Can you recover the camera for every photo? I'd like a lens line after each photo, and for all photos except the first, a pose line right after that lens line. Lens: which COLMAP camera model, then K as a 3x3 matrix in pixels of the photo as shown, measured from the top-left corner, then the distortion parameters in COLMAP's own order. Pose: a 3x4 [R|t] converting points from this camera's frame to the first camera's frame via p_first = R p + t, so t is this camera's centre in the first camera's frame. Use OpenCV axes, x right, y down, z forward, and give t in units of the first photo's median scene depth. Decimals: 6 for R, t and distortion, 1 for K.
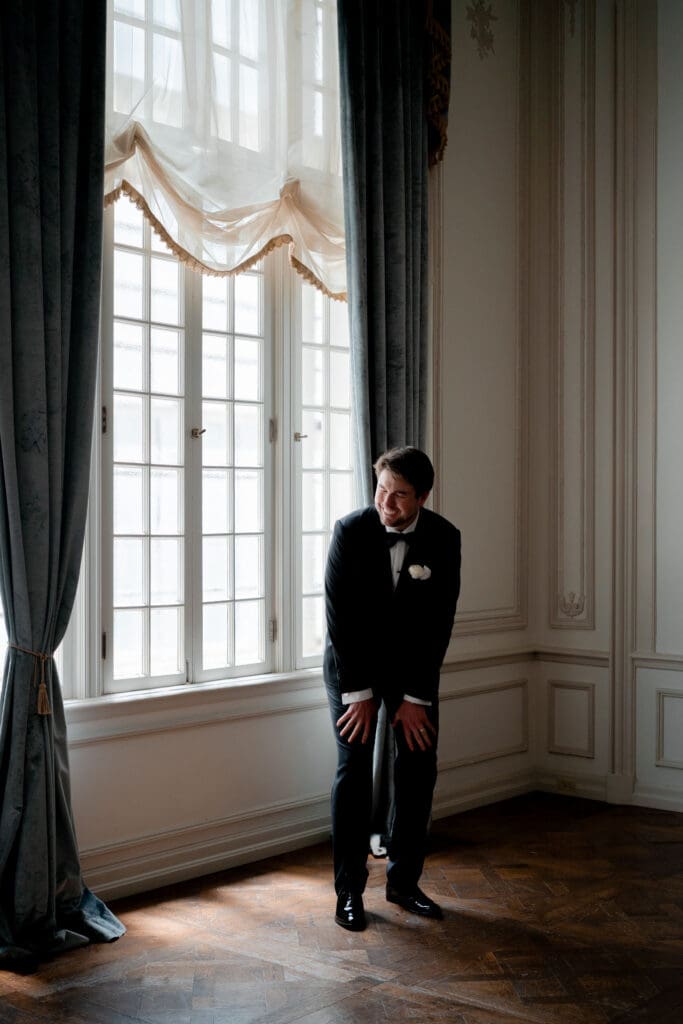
lens RADIAL K [[1374.2, 0, 341.5], [0, 1374.2, 512.0], [0, 0, 1]] dist [-0.012970, -0.020620]
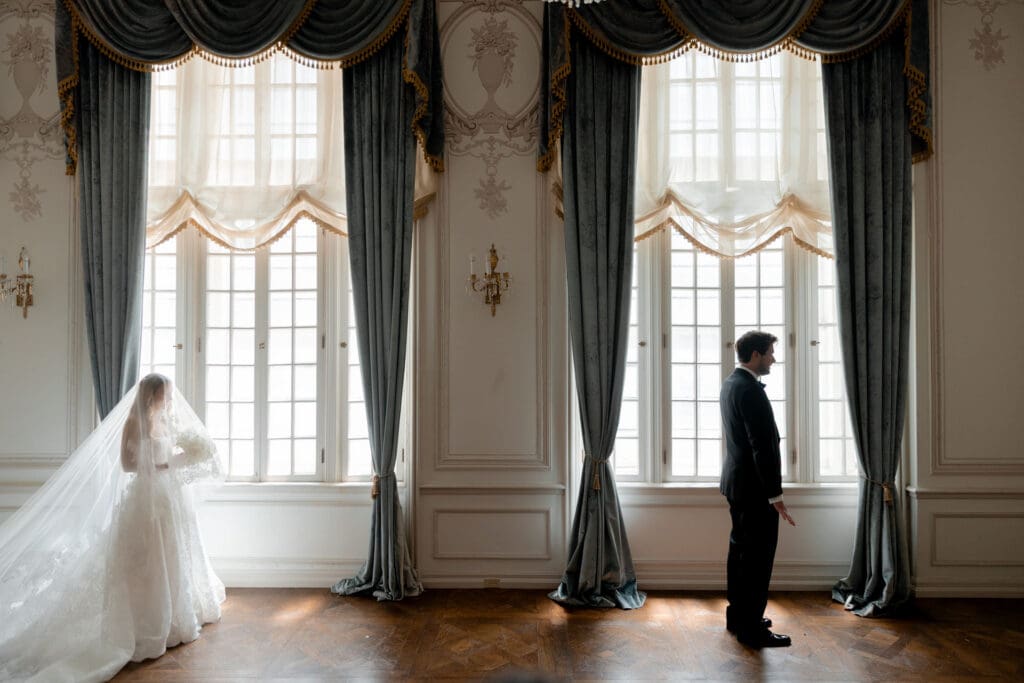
lens RADIAL K [[661.1, 0, 512.0], [0, 661.1, 341.5], [0, 0, 1]] dist [0.009002, -0.015785]
pose [[0.623617, -0.012493, -0.781630, 0.393099], [0.006494, 0.999921, -0.010800, -0.053708], [0.781703, 0.001659, 0.623649, 0.222339]]
